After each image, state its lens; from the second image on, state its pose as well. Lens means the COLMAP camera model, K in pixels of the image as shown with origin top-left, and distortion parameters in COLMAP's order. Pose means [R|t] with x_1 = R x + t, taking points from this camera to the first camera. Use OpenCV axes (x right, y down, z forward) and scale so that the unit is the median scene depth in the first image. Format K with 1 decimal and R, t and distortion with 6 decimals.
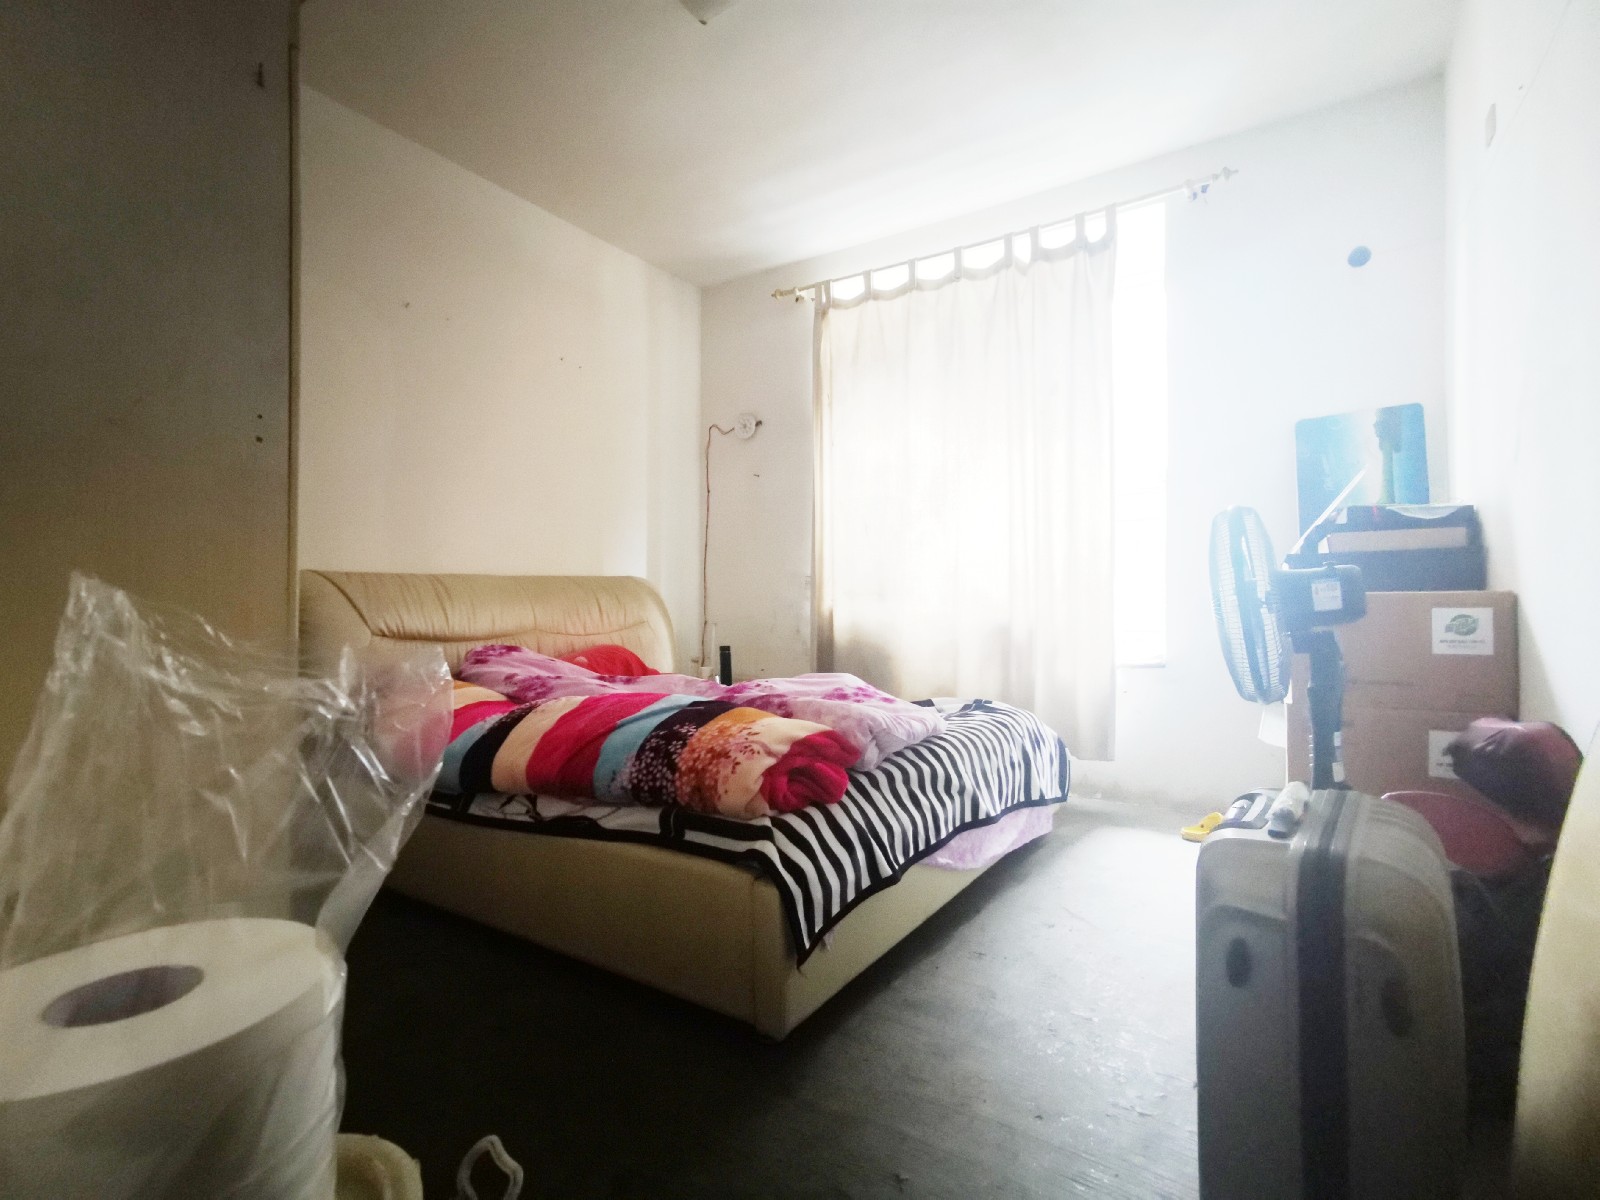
lens RADIAL K [[796.9, 0, 799.5], [0, 796.9, 606.0], [0, 0, 1]] dist [0.002469, 0.000845]
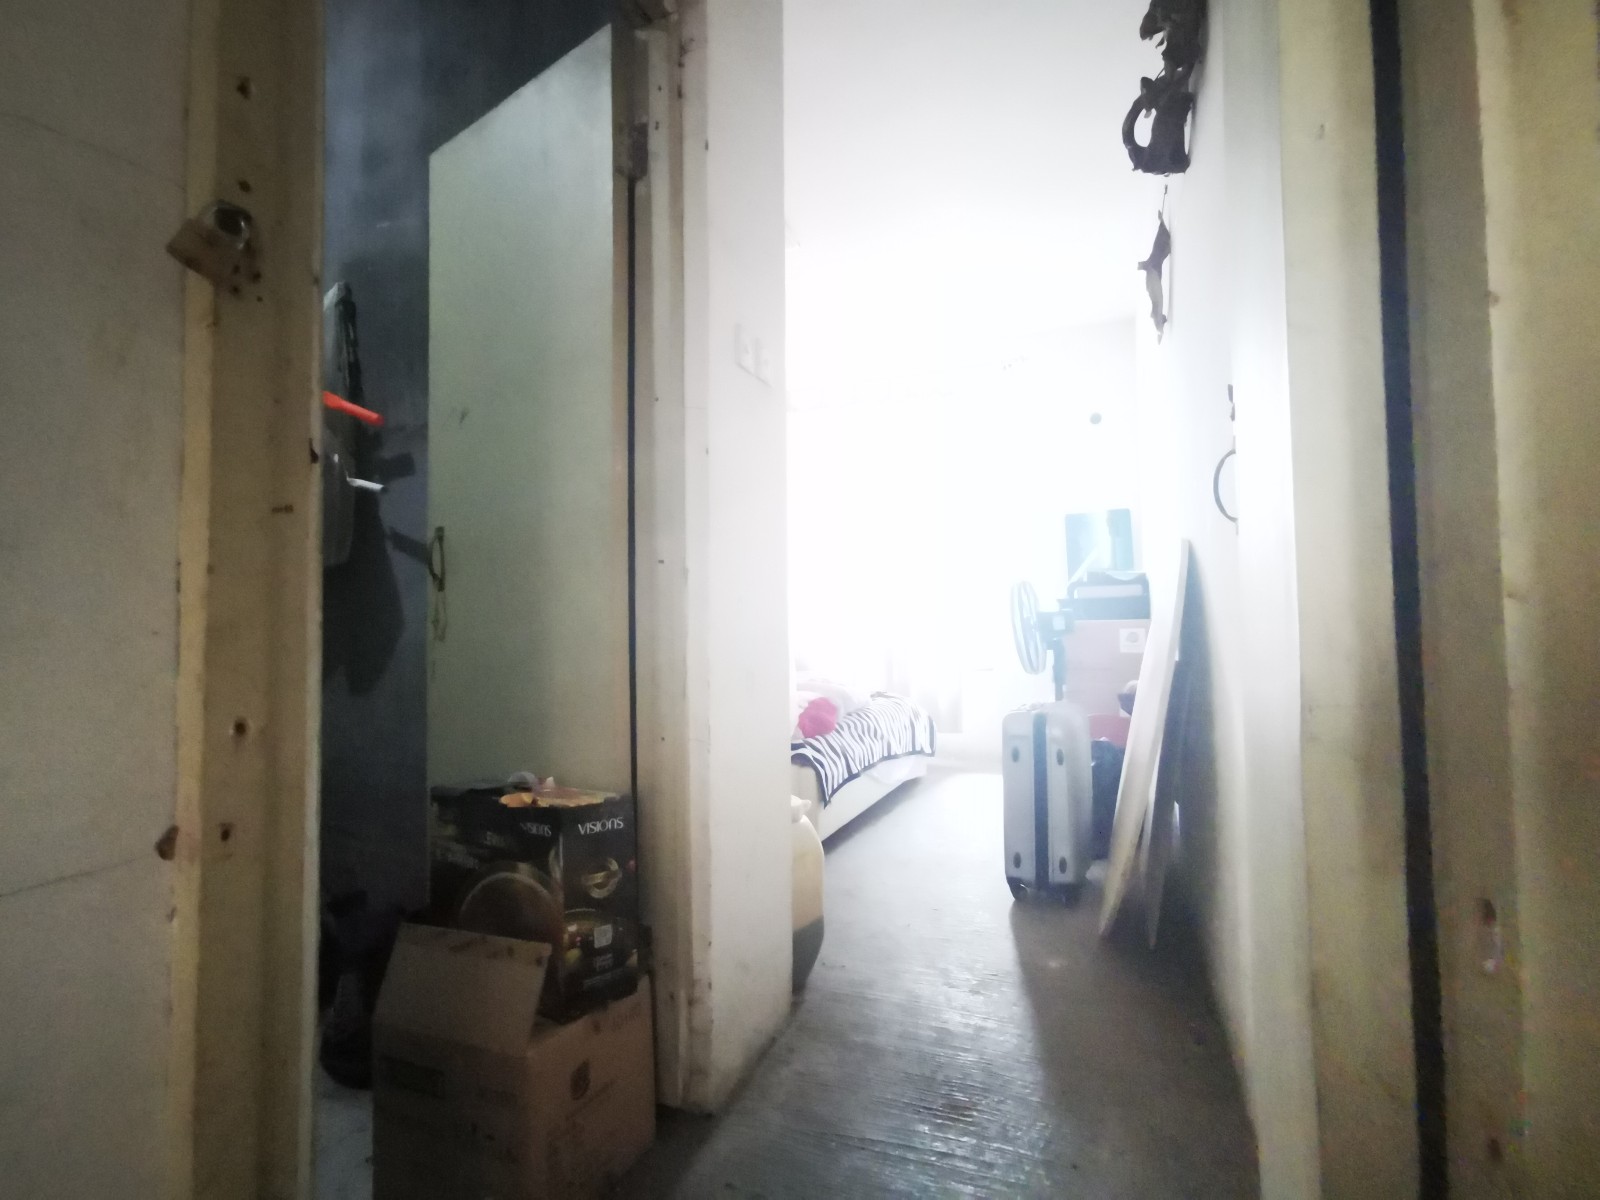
lens RADIAL K [[775.1, 0, 799.8], [0, 775.1, 599.7], [0, 0, 1]] dist [0.005978, 0.000682]
pose [[0.982926, -0.001463, 0.183996, -0.287272], [0.009121, 0.999126, -0.040783, 0.001791], [-0.183776, 0.041765, 0.982081, -0.641437]]
